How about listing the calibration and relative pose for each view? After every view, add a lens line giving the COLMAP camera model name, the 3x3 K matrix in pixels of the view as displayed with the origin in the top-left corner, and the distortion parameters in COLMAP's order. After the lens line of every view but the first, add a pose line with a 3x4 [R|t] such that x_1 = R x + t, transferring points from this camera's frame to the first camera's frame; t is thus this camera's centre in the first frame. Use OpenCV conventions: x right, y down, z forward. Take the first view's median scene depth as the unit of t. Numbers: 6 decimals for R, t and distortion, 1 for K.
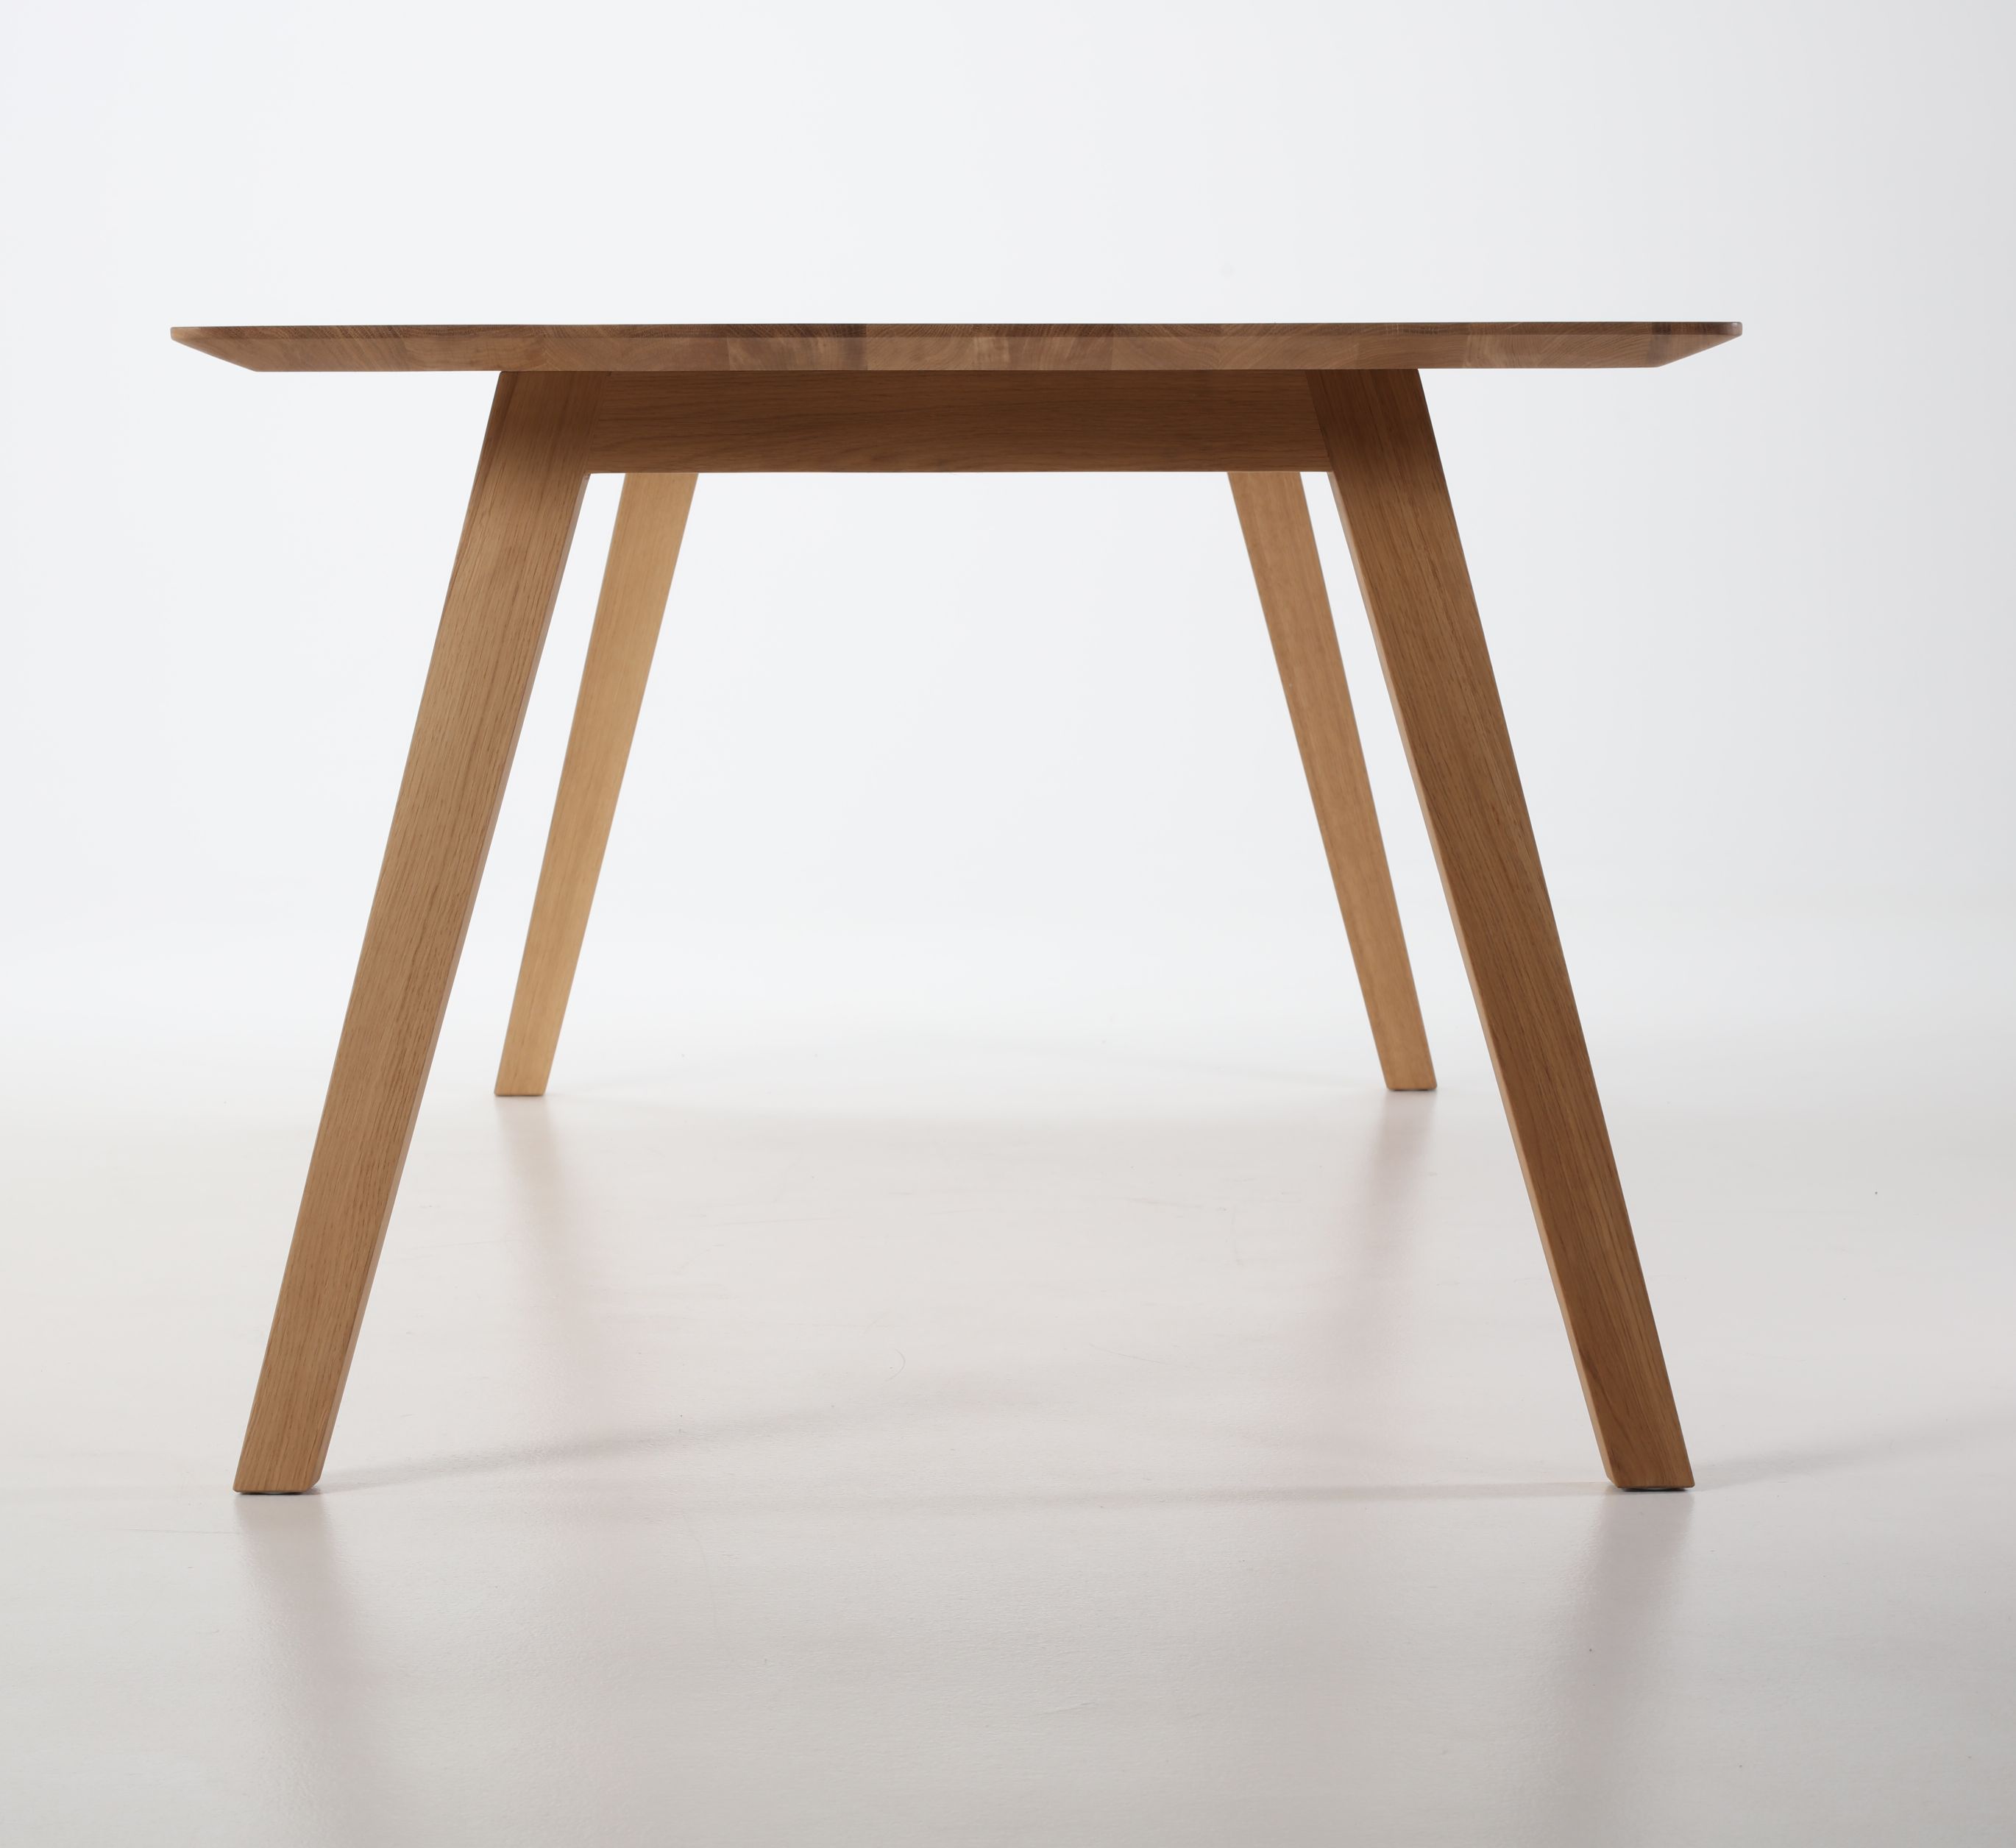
lens RADIAL K [[5736.2, 0, 1006.9], [0, 5736.2, 925.4], [0, 0, 1]] dist [0.045341, 0.000000]
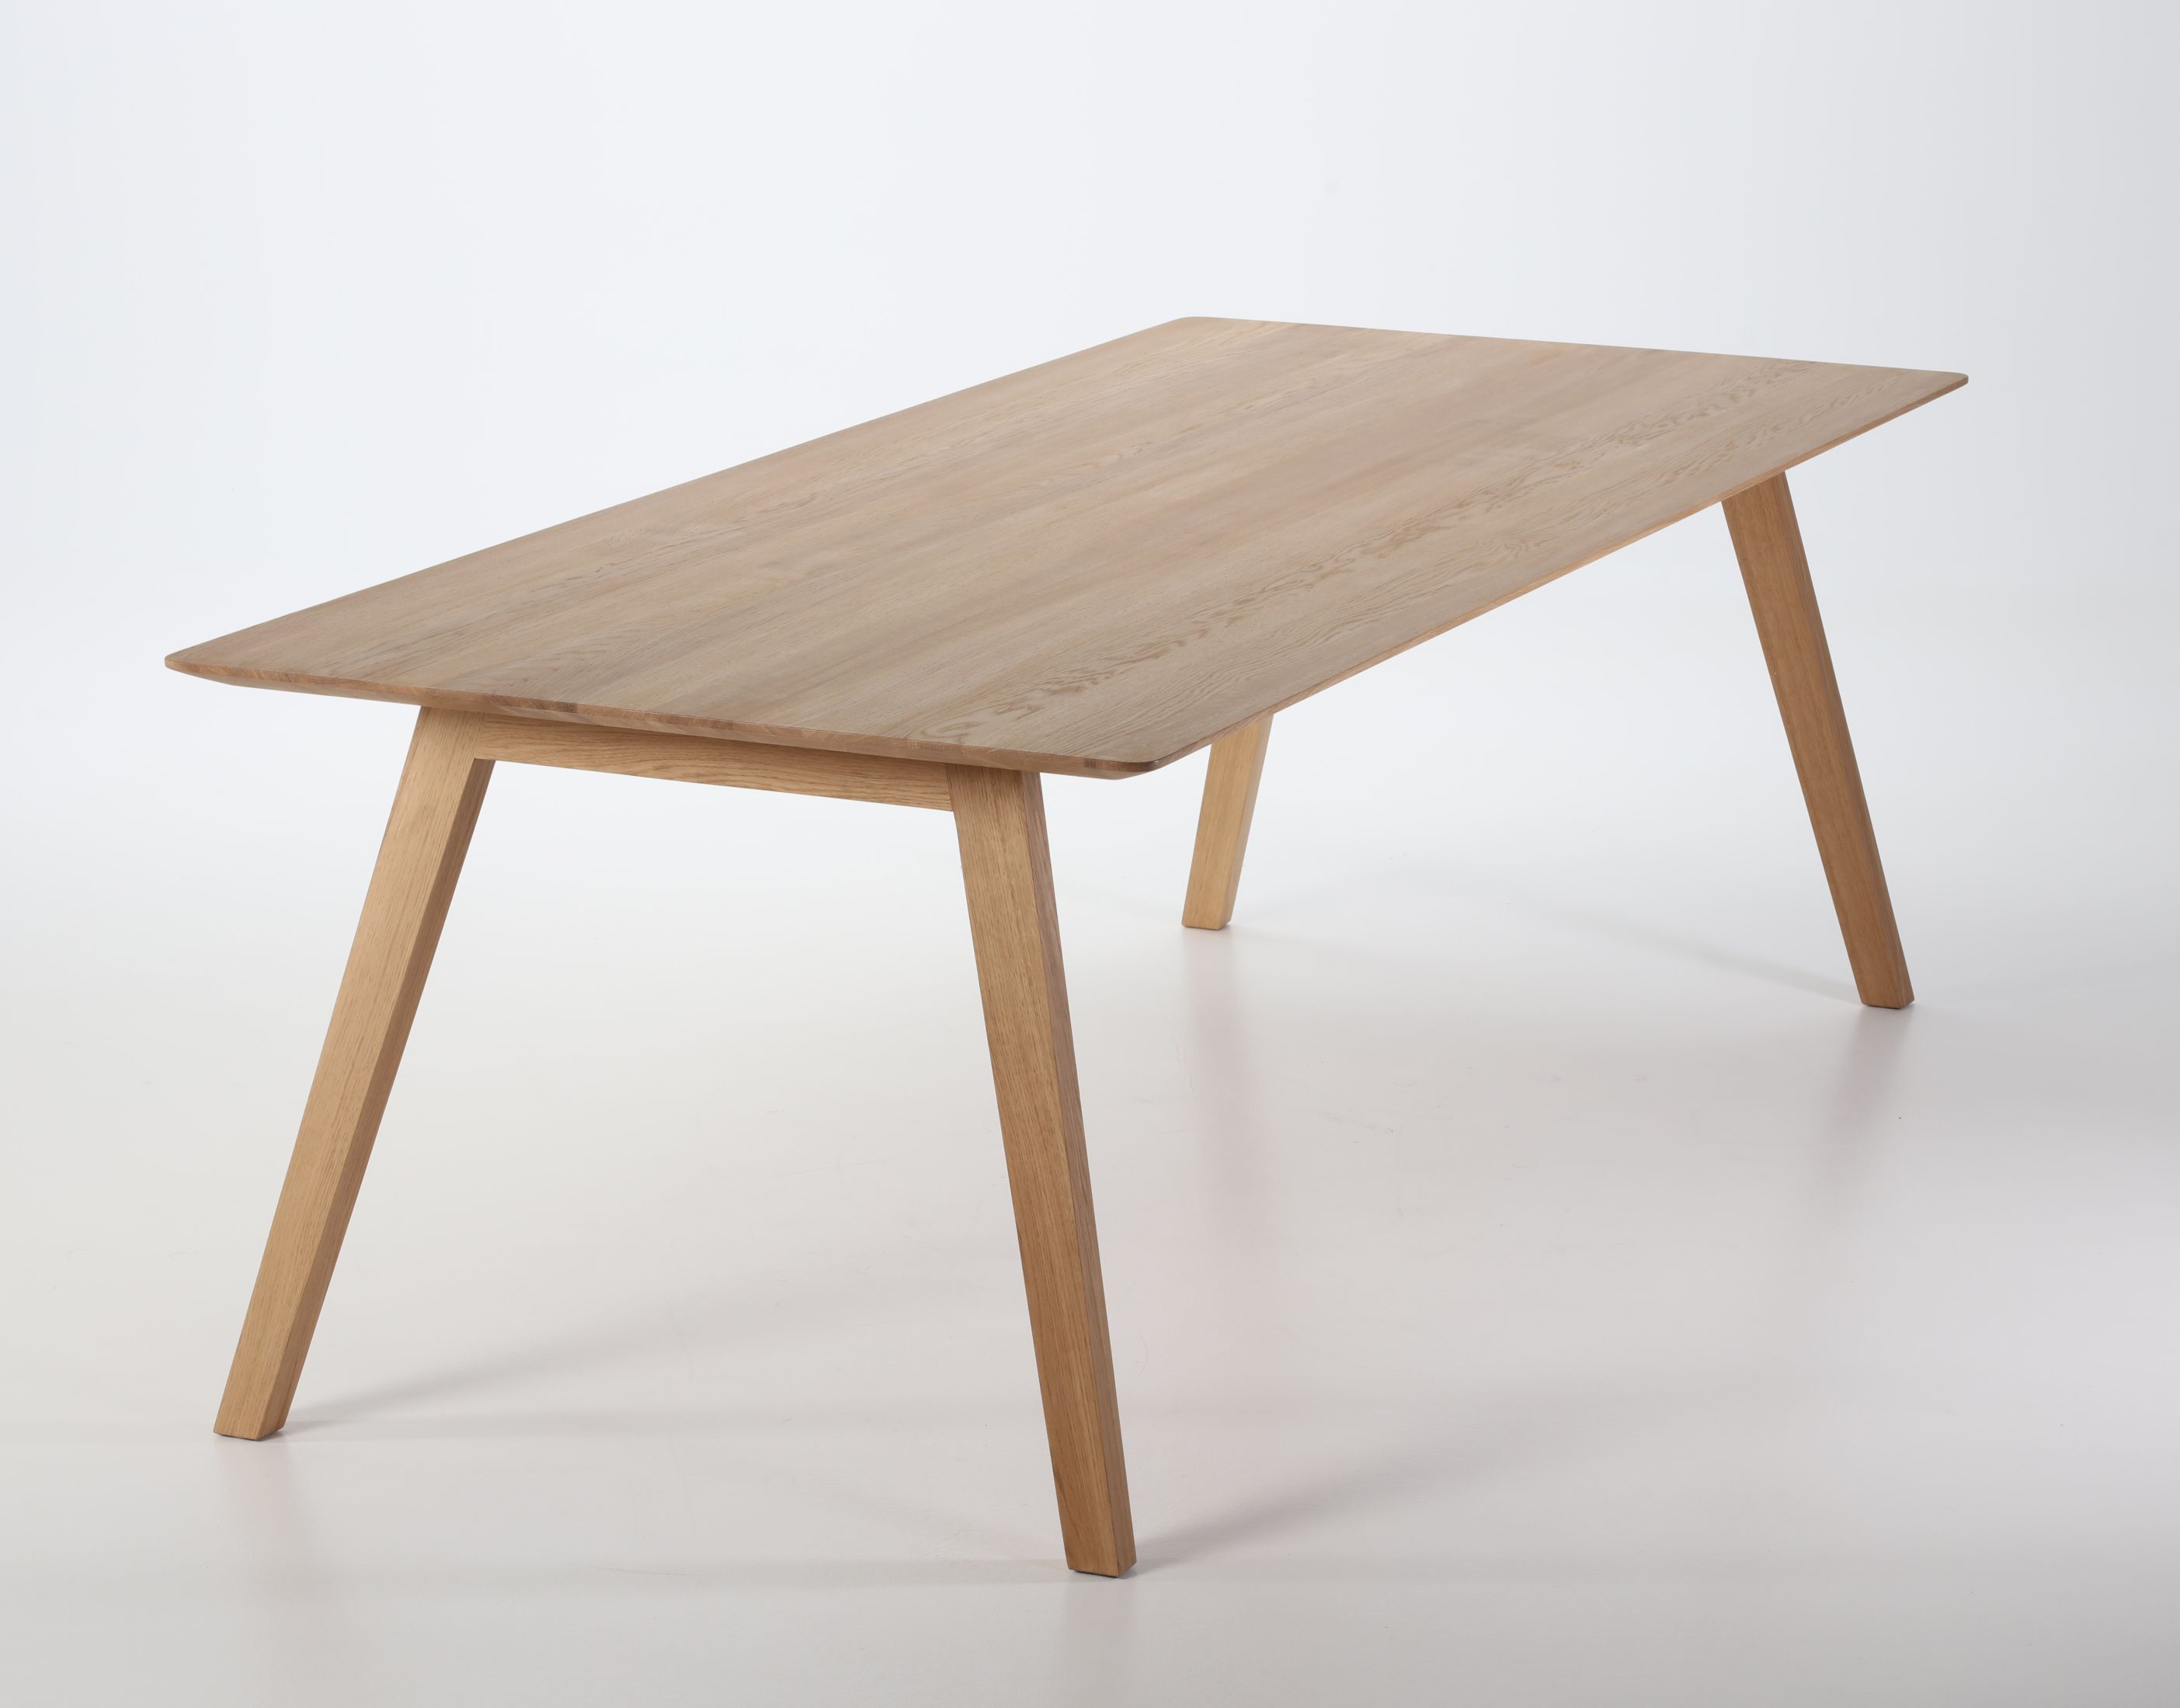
lens RADIAL K [[5400.0, 0, 1091.4], [0, 5400.0, 856.9], [0, 0, 1]] dist [-0.105947, 0.000000]
pose [[0.943011, 0.095623, -0.318727, 0.496706], [-0.064047, 0.992070, 0.108140, -0.208535], [0.326541, -0.081564, 0.941657, -0.205921]]
